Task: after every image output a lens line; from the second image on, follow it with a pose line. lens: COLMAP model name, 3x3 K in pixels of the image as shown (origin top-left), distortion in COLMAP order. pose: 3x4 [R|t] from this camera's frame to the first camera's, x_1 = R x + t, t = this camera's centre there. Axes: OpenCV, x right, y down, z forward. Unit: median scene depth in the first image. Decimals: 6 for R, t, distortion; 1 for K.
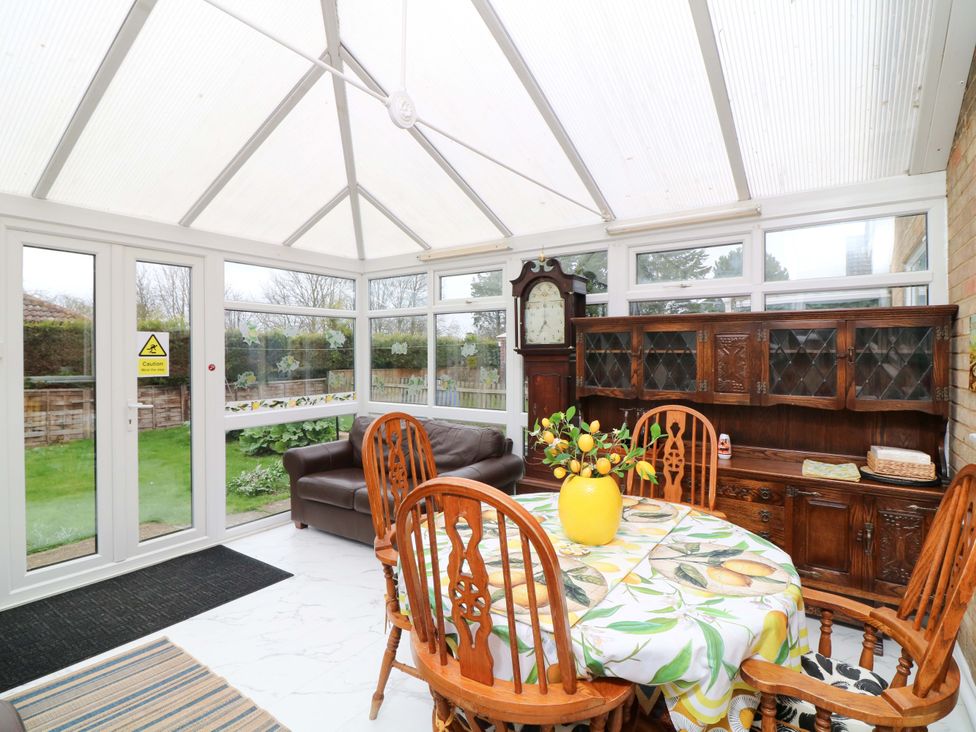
lens RADIAL K [[510.5, 0, 491.6], [0, 510.5, 366.8], [0, 0, 1]] dist [0.000071, -0.013788]
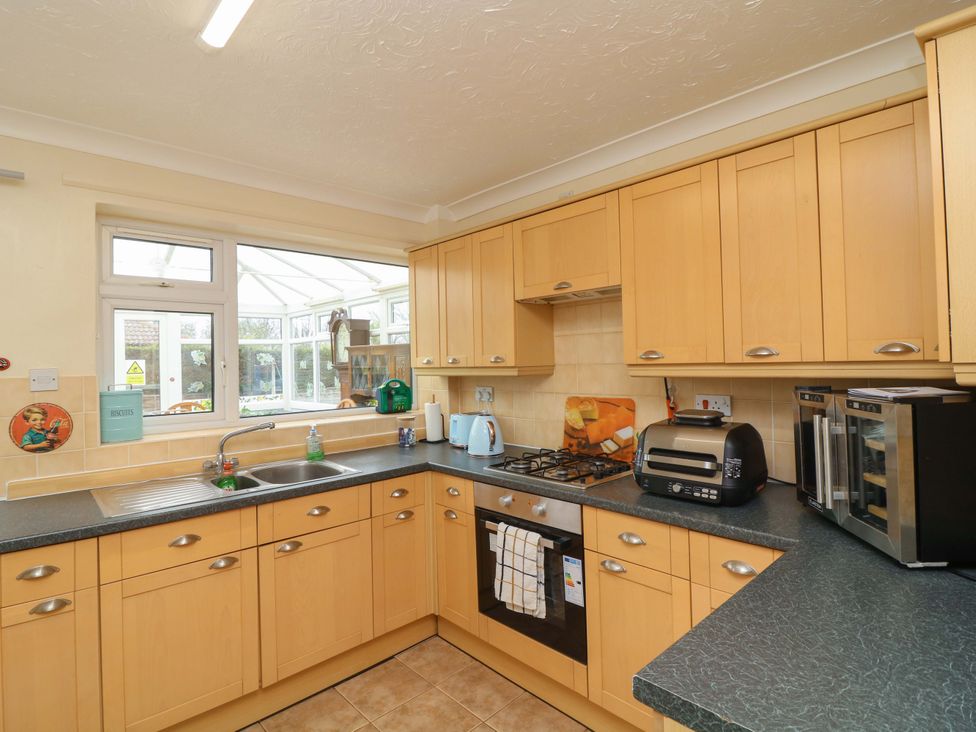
lens RADIAL K [[510.5, 0, 486.8], [0, 510.5, 355.7], [0, 0, 1]] dist [0.000071, -0.013788]
pose [[0.979075, -0.023577, -0.202128, 0.843187], [0.018068, 0.999414, -0.029058, -0.010621], [0.202695, 0.024798, 0.978928, -0.447699]]
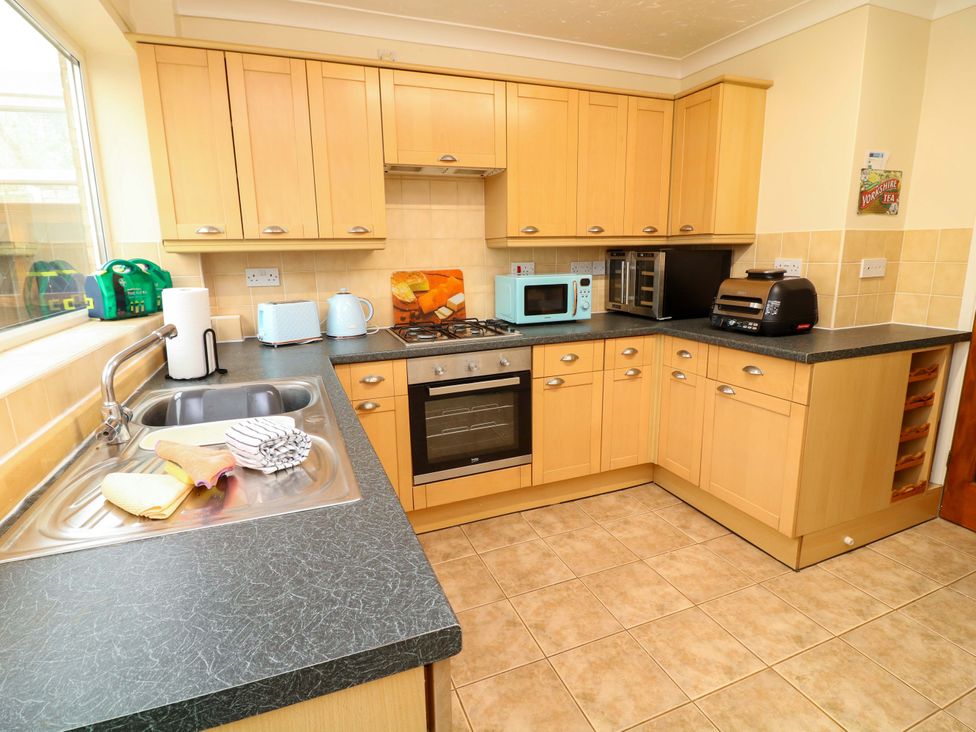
lens RADIAL K [[510.5, 0, 484.7], [0, 510.5, 357.3], [0, 0, 1]] dist [0.000071, -0.013788]
pose [[0.544015, -0.178495, 0.819870, 0.240375], [0.031513, 0.980768, 0.192614, 0.012482], [-0.838483, -0.078948, 0.539178, -0.220644]]
